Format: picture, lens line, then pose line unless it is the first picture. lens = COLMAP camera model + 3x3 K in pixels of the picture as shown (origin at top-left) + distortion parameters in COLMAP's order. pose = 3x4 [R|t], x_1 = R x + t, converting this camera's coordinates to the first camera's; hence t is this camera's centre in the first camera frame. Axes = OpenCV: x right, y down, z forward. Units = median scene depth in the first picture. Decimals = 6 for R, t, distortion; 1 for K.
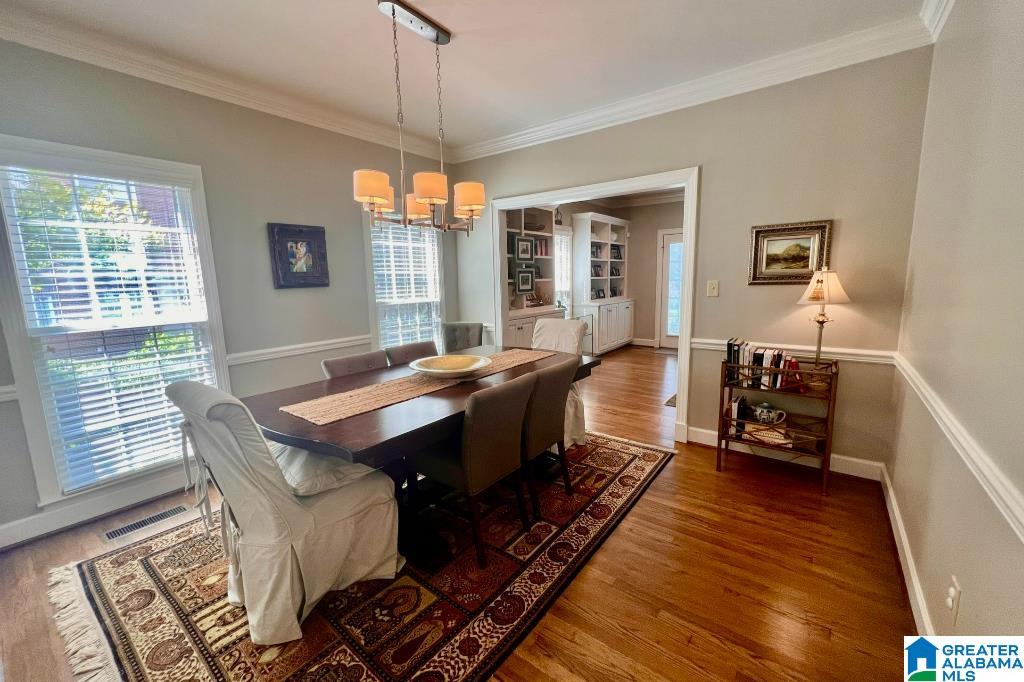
lens RADIAL K [[409.8, 0, 511.7], [0, 409.8, 337.5], [0, 0, 1]] dist [-0.003589, -0.000372]
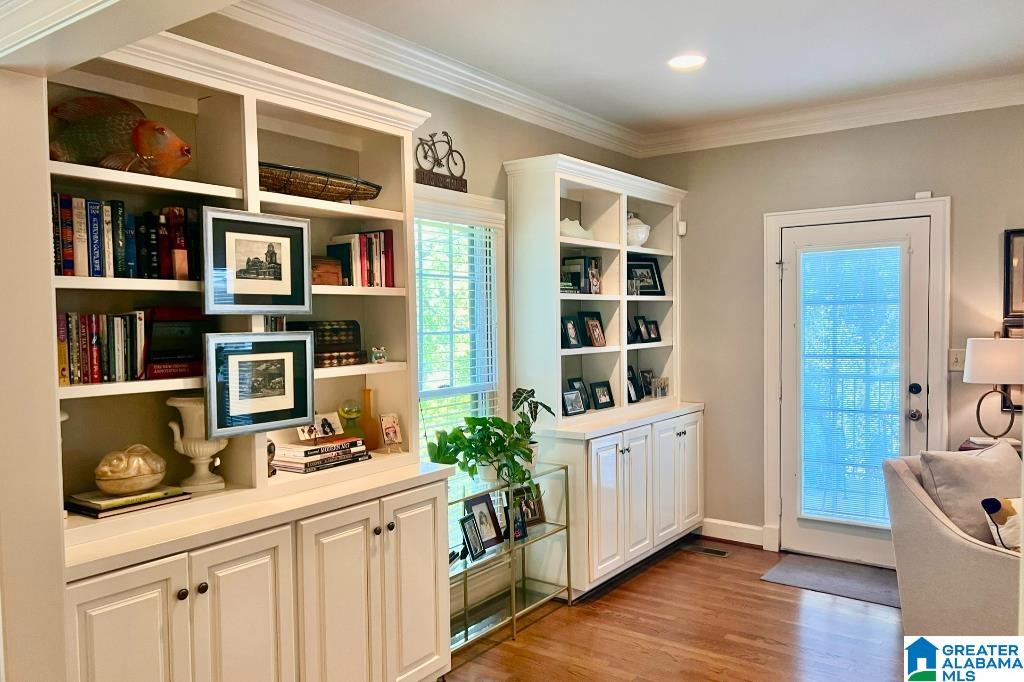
lens RADIAL K [[773.7, 0, 508.9], [0, 773.7, 342.2], [0, 0, 1]] dist [0.060999, -0.026431]
pose [[0.999796, 0.006662, 0.019049, 0.139058], [-0.004395, 0.993163, -0.116657, -0.081201], [-0.019696, 0.116550, 0.992990, 0.385564]]
